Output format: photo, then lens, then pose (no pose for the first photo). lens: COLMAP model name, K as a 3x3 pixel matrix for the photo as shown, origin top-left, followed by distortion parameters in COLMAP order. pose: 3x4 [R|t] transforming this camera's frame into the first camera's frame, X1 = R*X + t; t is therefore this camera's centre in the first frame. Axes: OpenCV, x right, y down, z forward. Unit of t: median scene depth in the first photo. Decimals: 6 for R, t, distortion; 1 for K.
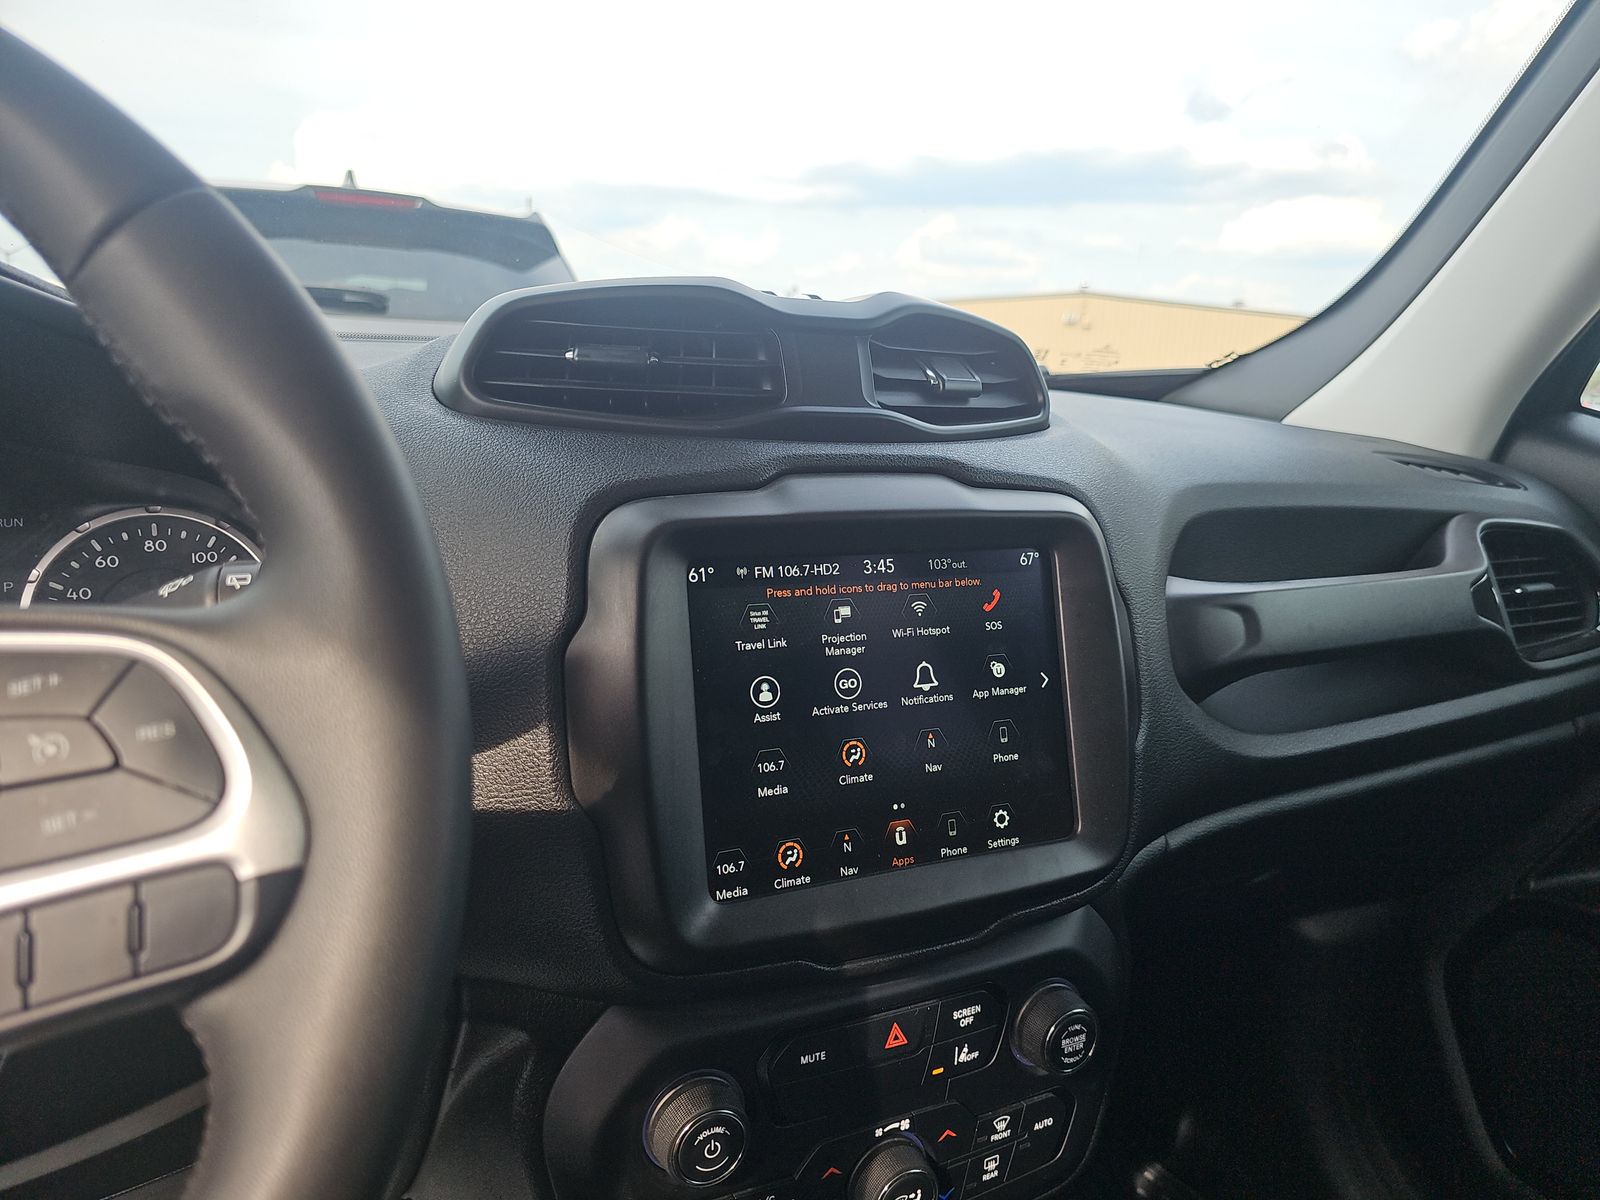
lens RADIAL K [[1043.8, 0, 794.3], [0, 1043.8, 611.6], [0, 0, 1]] dist [-0.008674, -0.006424]
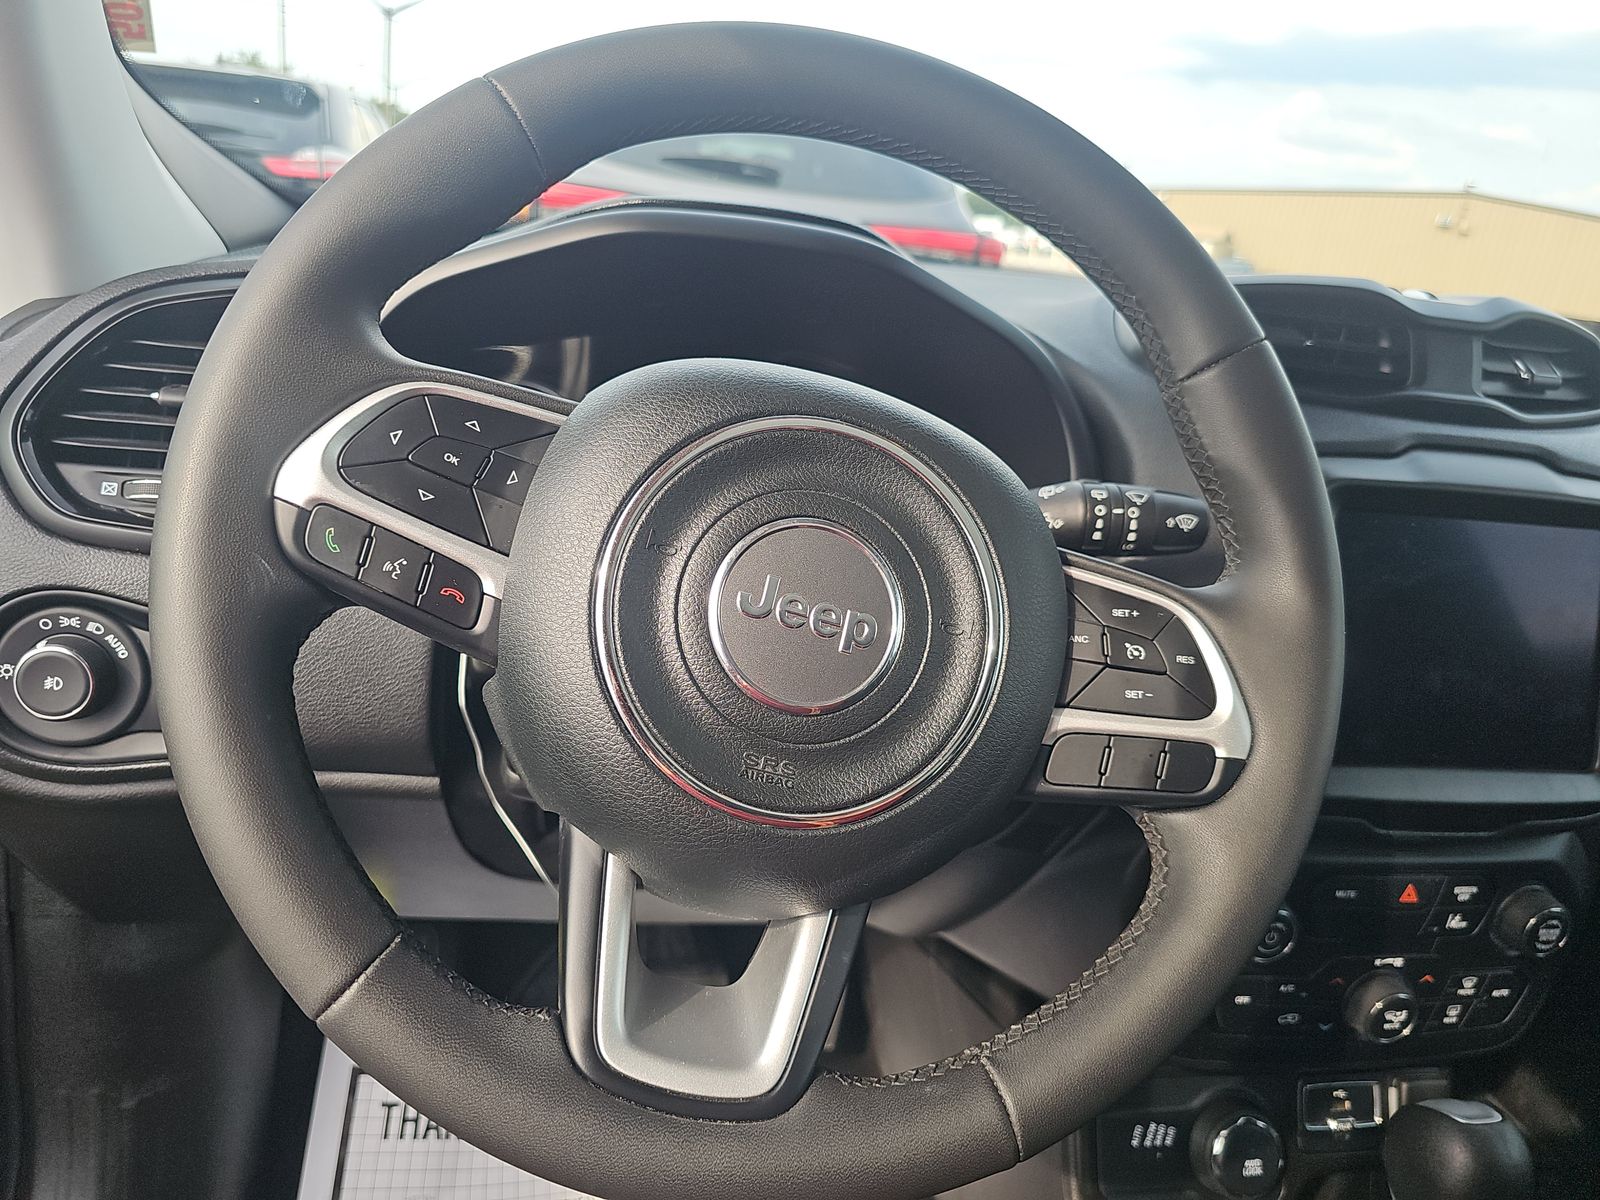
lens RADIAL K [[1043.8, 0, 800.8], [0, 1043.8, 593.2], [0, 0, 1]] dist [-0.008674, -0.006424]
pose [[0.959025, 0.158790, -0.234642, -0.355551], [-0.135192, 0.984292, 0.113548, -0.001476], [0.248986, -0.077174, 0.965427, -0.368674]]
